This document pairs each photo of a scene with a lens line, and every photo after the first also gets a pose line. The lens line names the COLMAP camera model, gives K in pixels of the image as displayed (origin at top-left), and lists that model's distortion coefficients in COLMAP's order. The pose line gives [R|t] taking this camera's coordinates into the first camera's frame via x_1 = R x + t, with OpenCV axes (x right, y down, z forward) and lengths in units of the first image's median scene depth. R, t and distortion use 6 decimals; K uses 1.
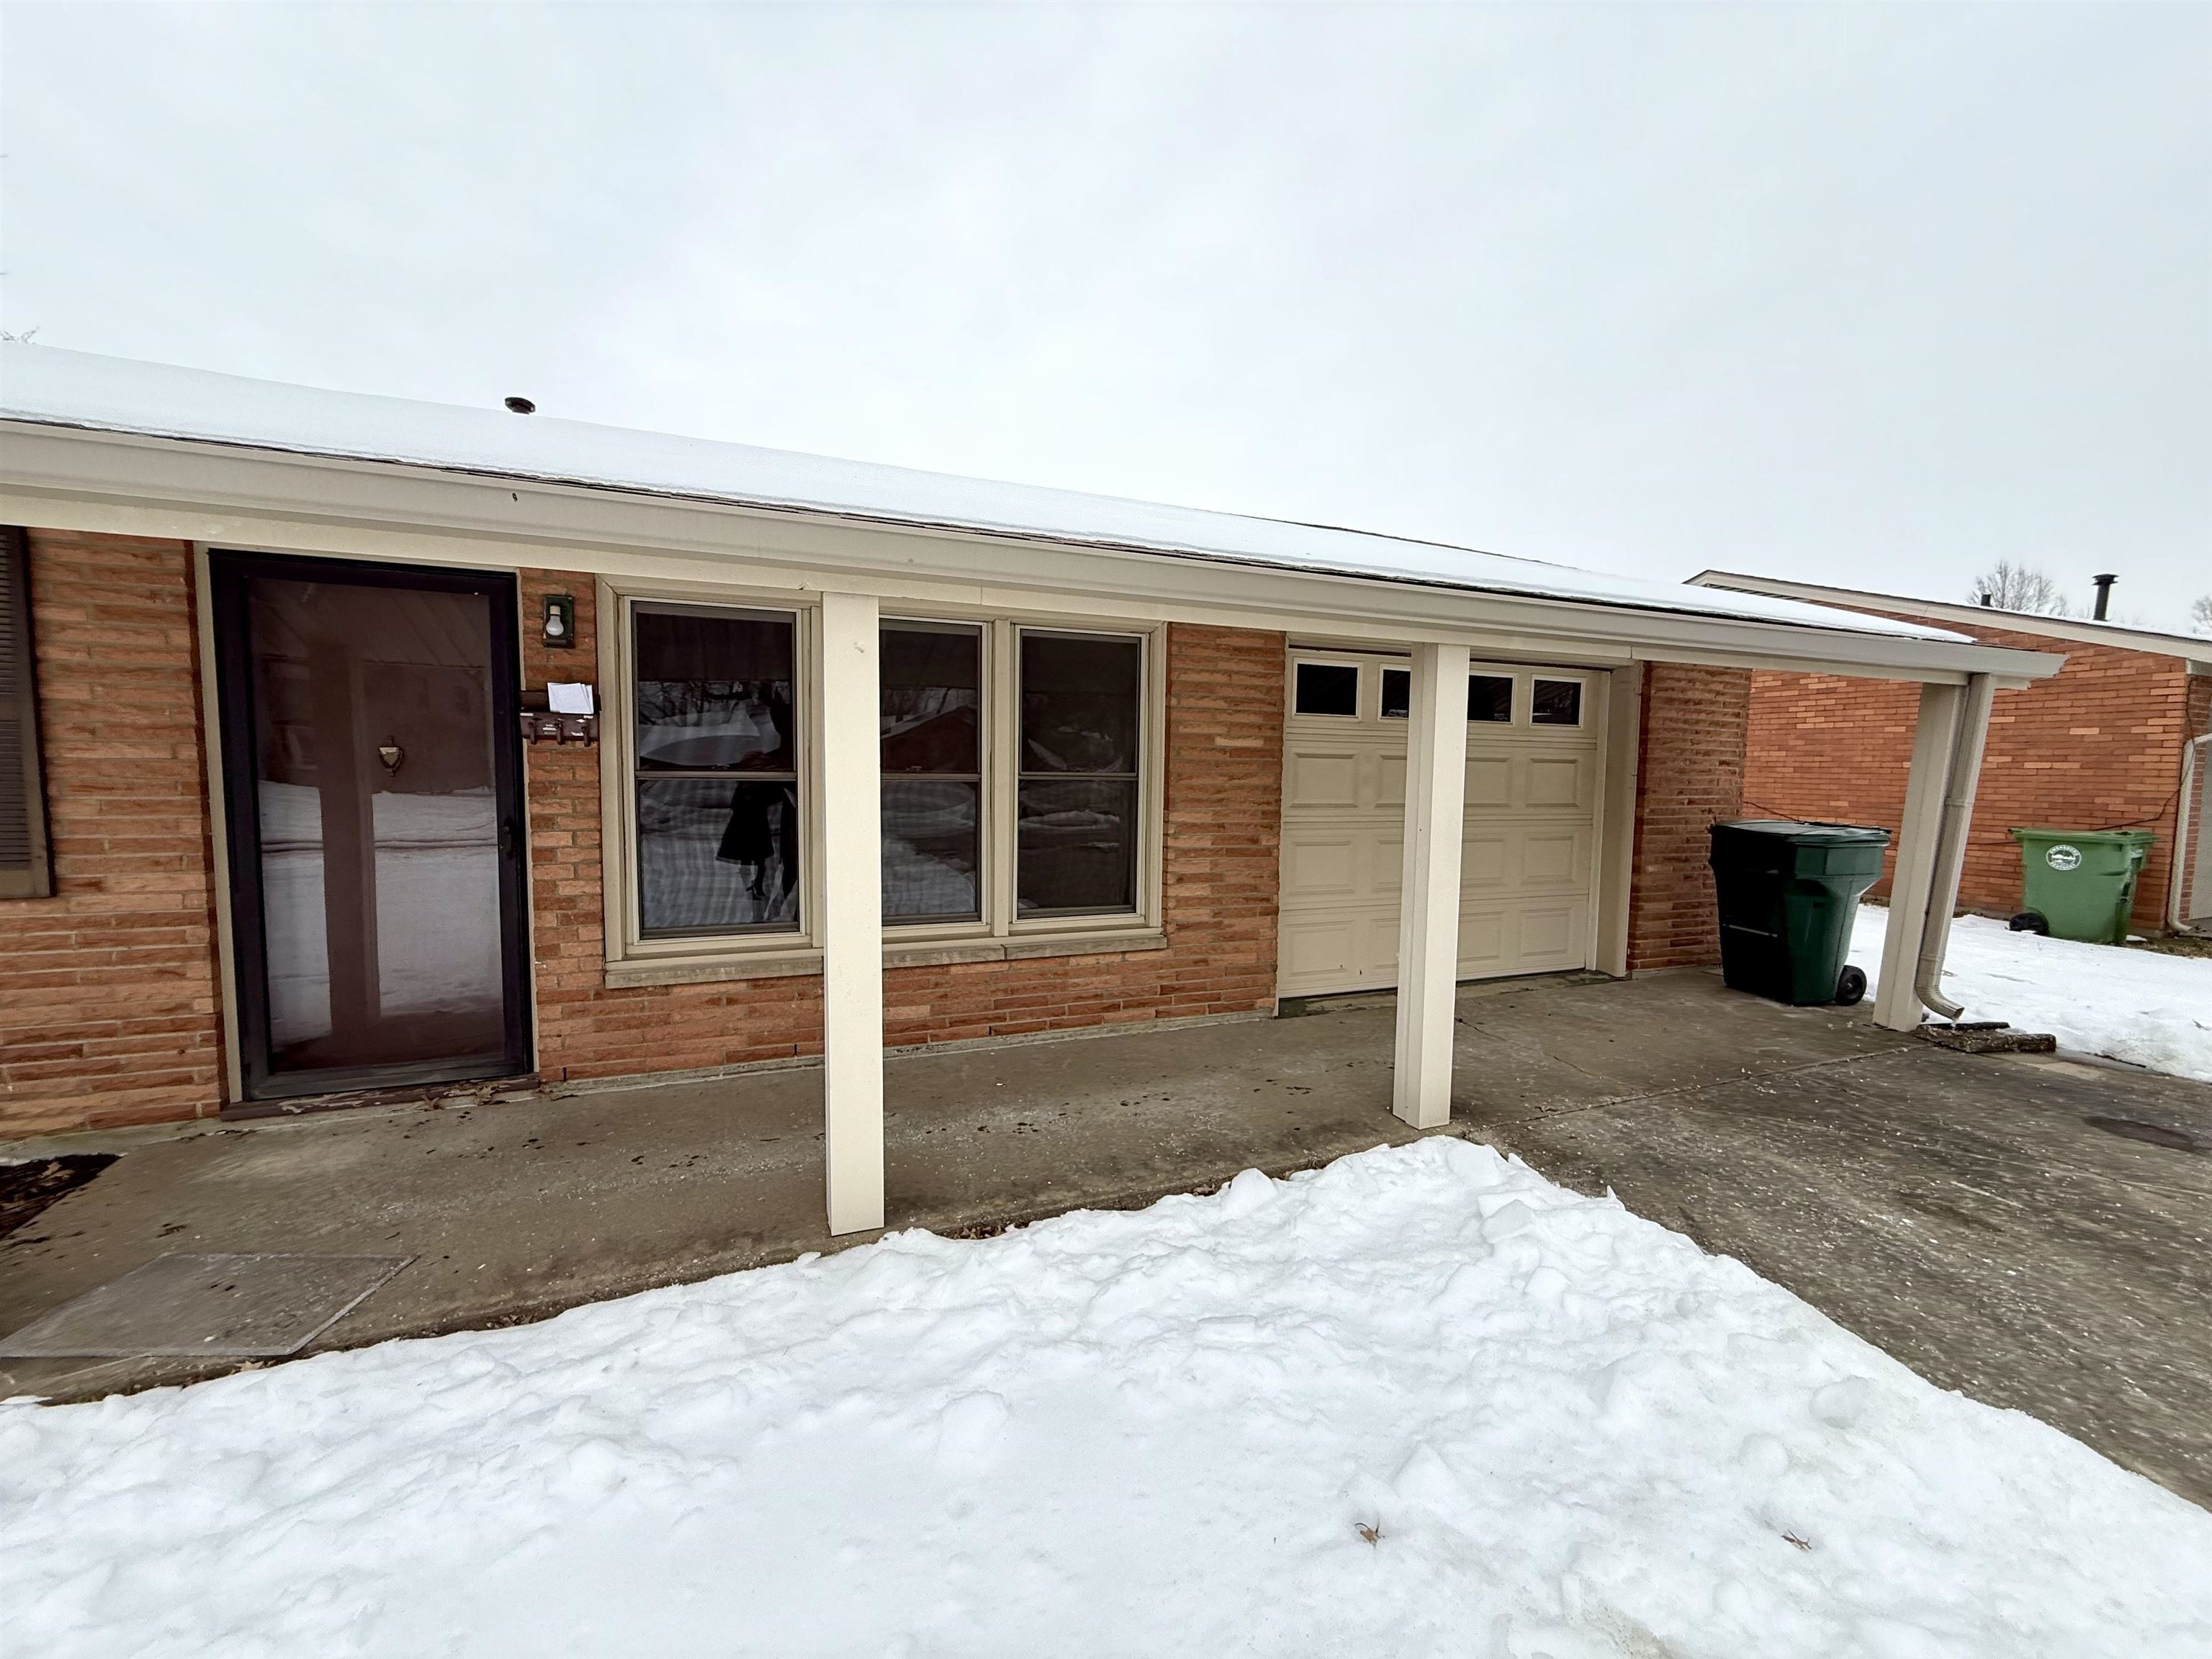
lens RADIAL K [[878.5, 0, 1109.2], [0, 878.5, 832.9], [0, 0, 1]] dist [0.001737, -0.000321]
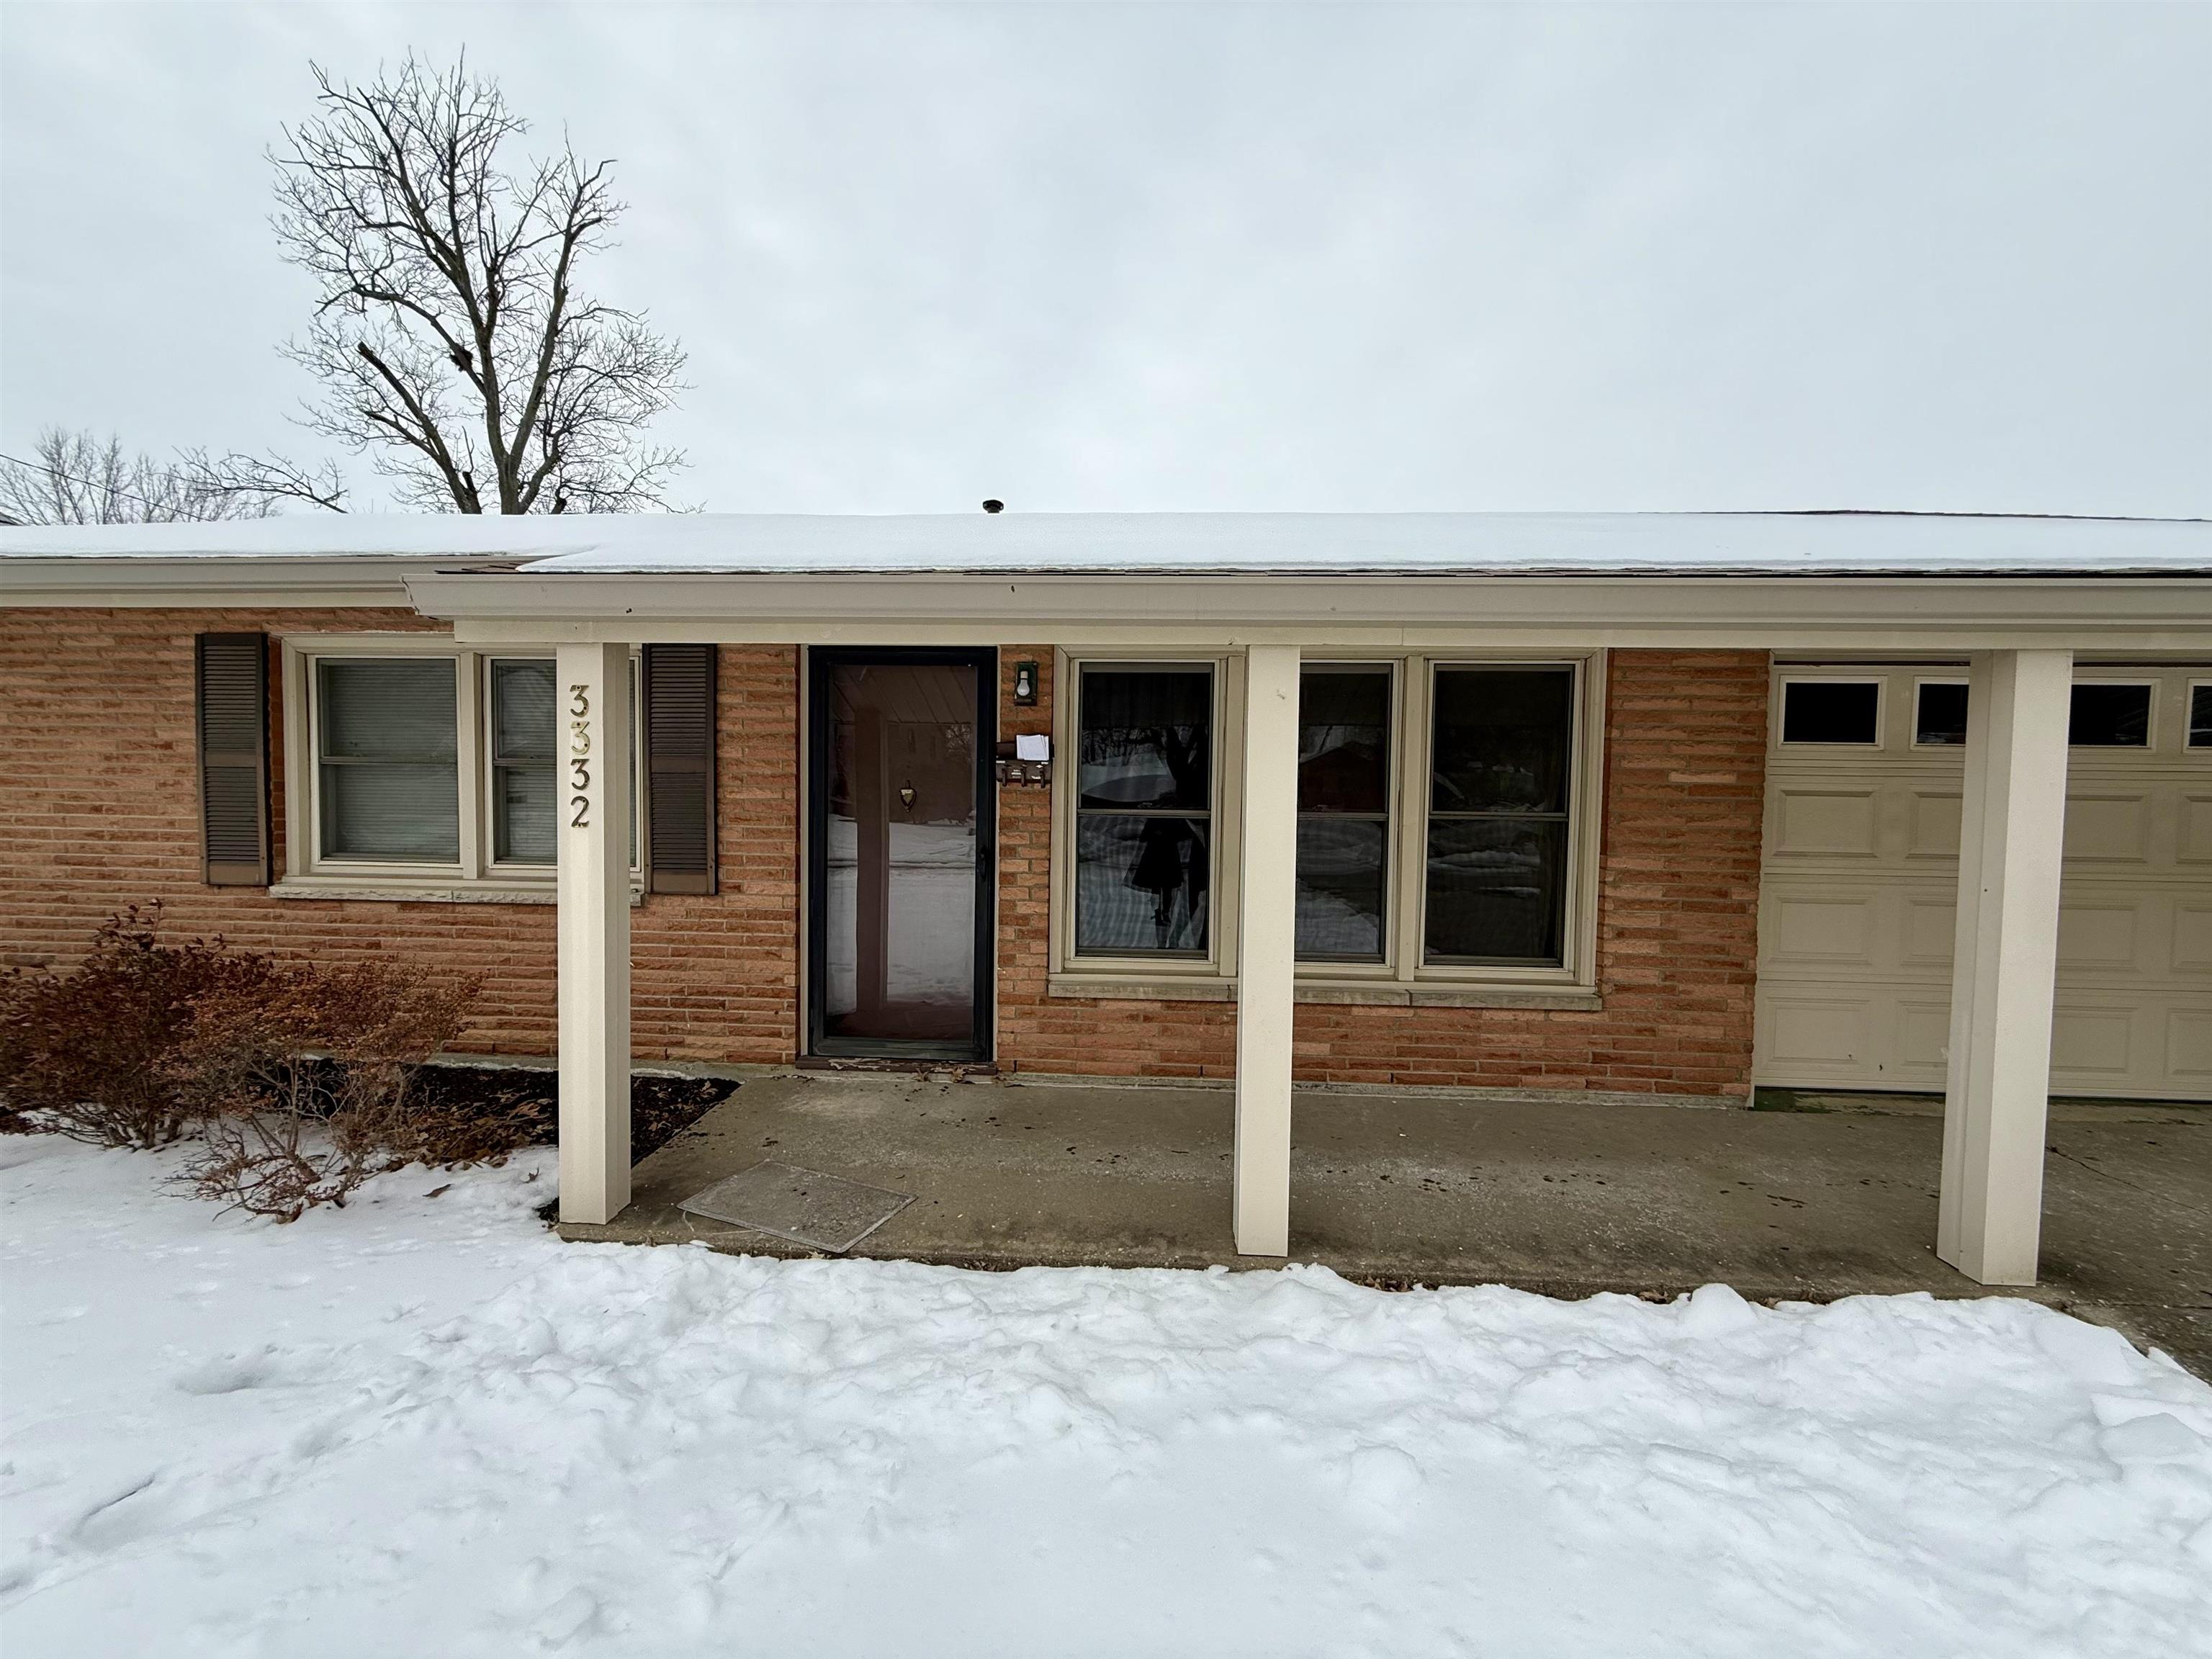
lens RADIAL K [[878.5, 0, 1106.4], [0, 878.5, 835.0], [0, 0, 1]] dist [0.001737, -0.000321]
pose [[0.904806, 0.017680, -0.425458, -0.016979], [-0.034046, 0.998943, -0.030893, -0.002185], [0.424462, 0.042437, 0.904451, -0.028593]]
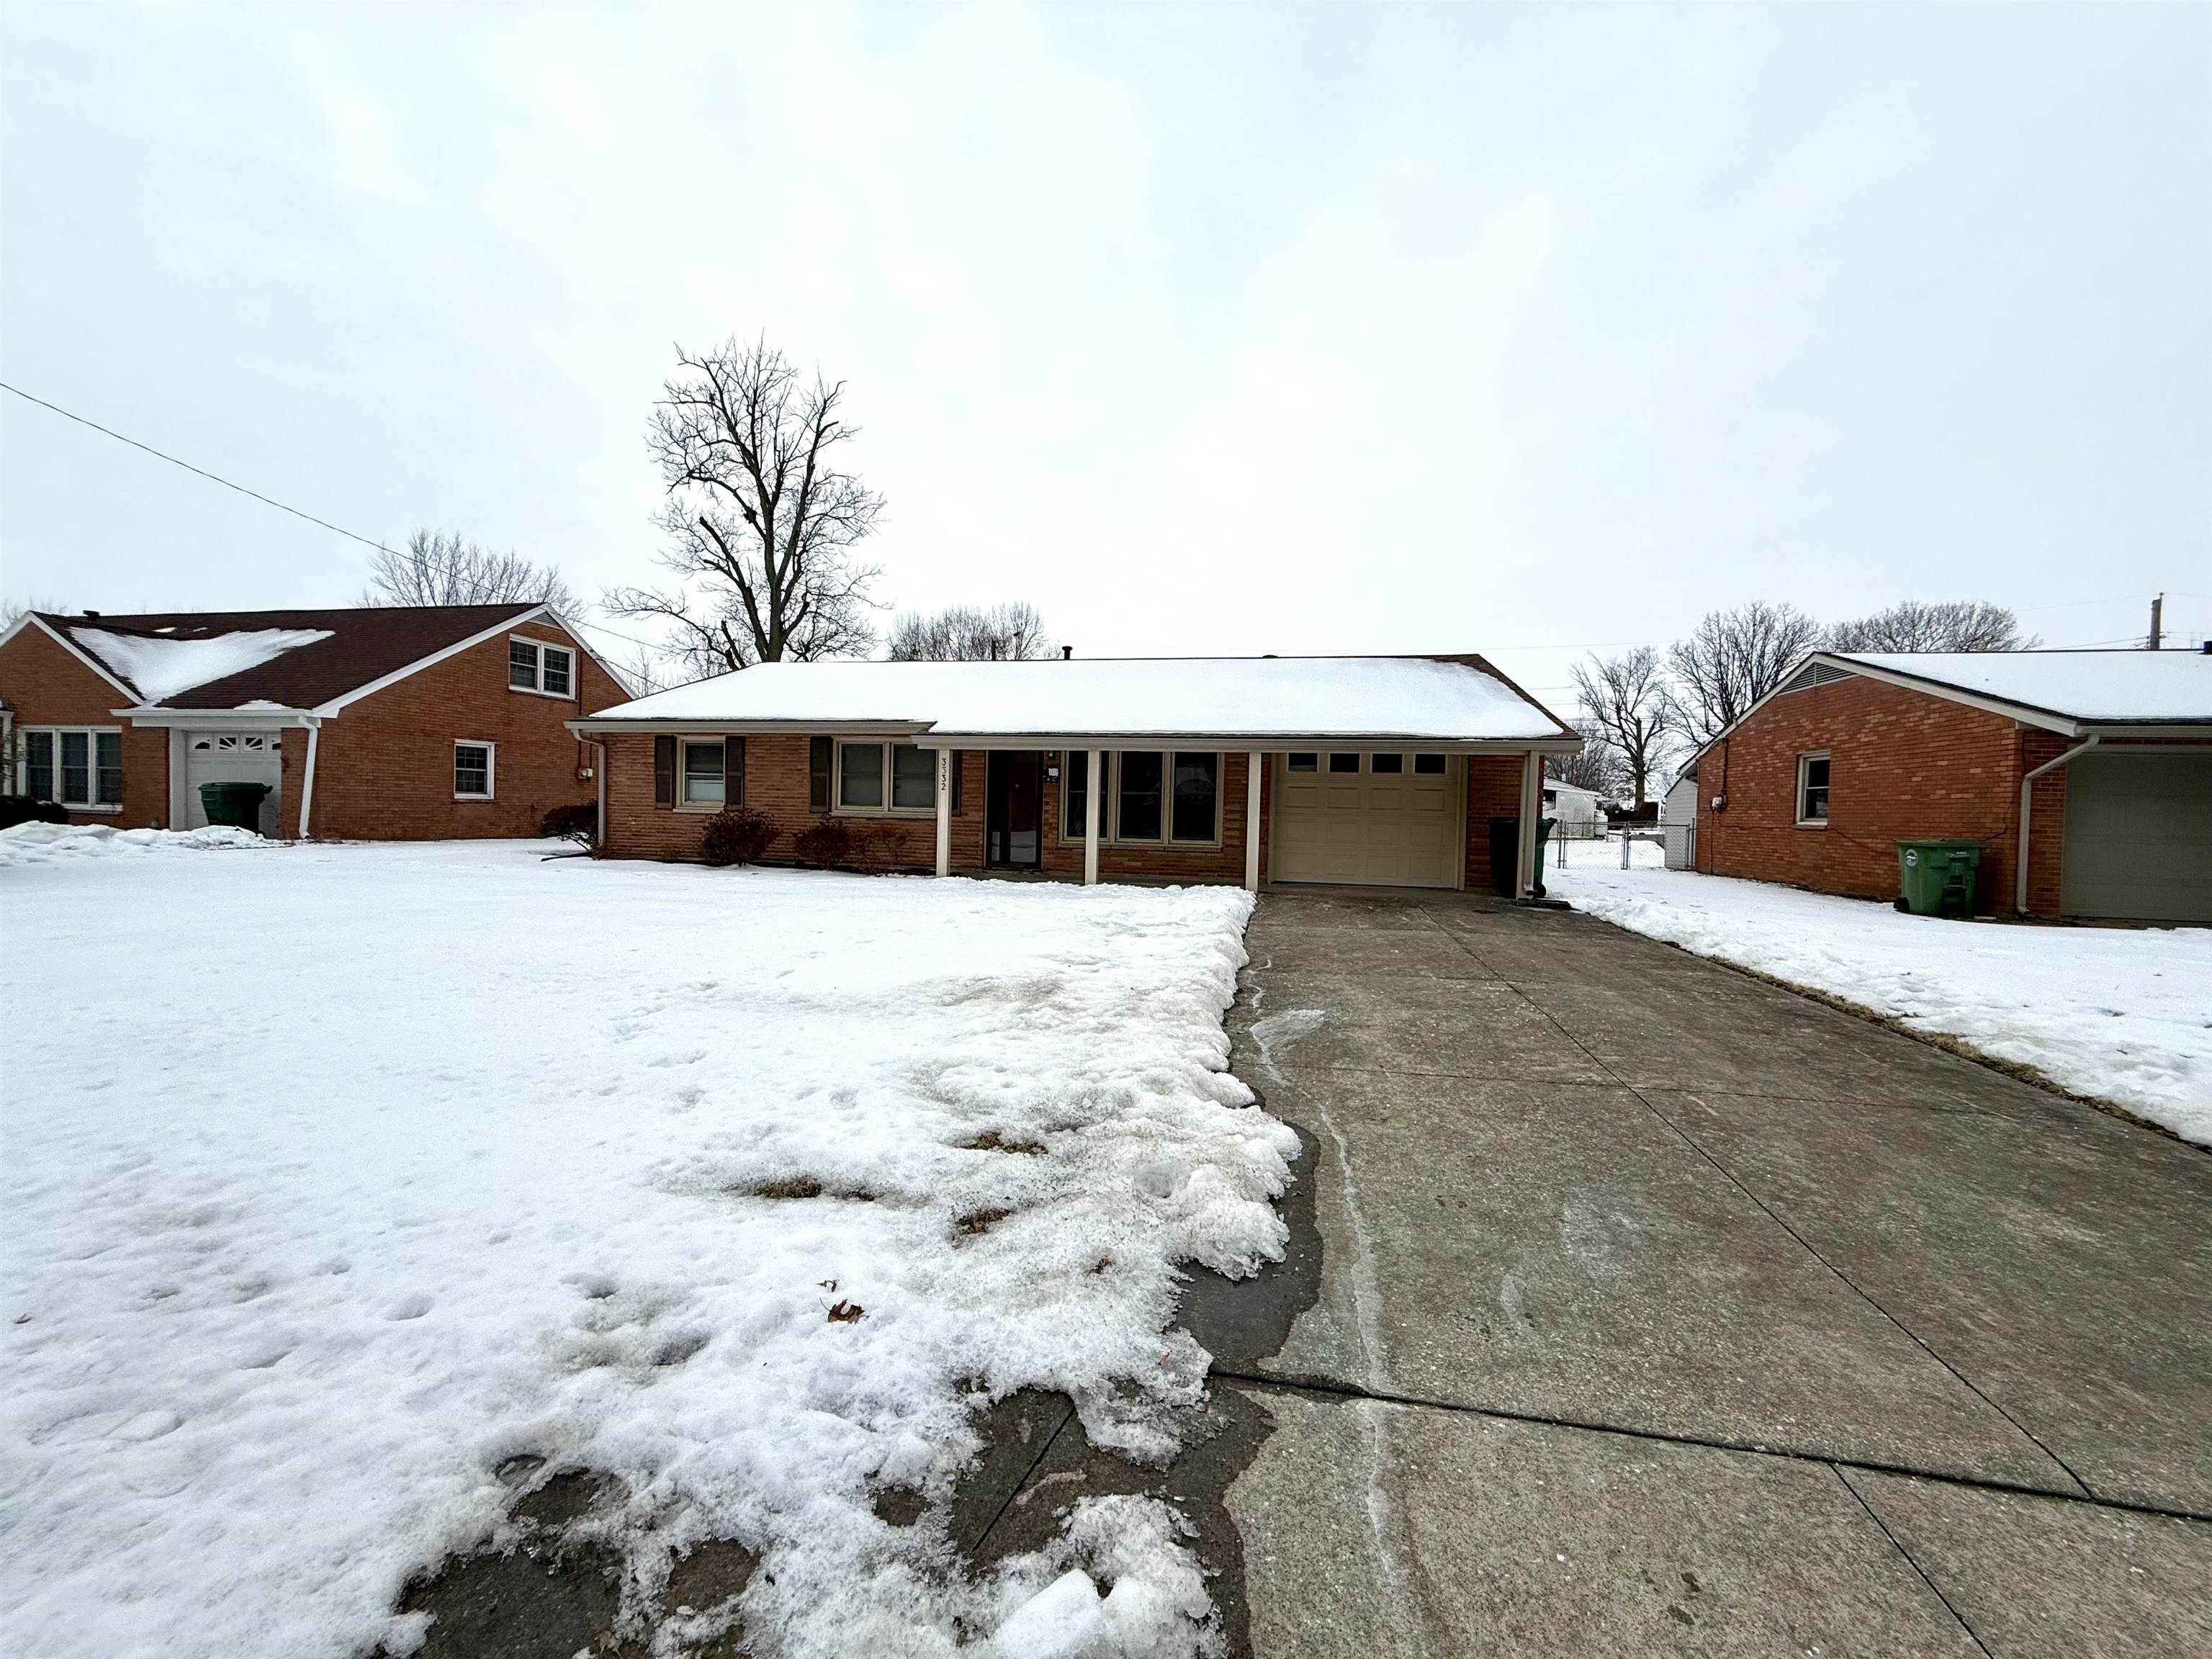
lens RADIAL K [[878.5, 0, 1094.3], [0, 878.5, 833.4], [0, 0, 1]] dist [0.001737, -0.000321]
pose [[0.828905, 0.021423, -0.558979, 1.976280], [-0.055892, 0.997438, -0.044655, 0.324880], [0.556591, 0.068257, 0.827978, -2.423035]]
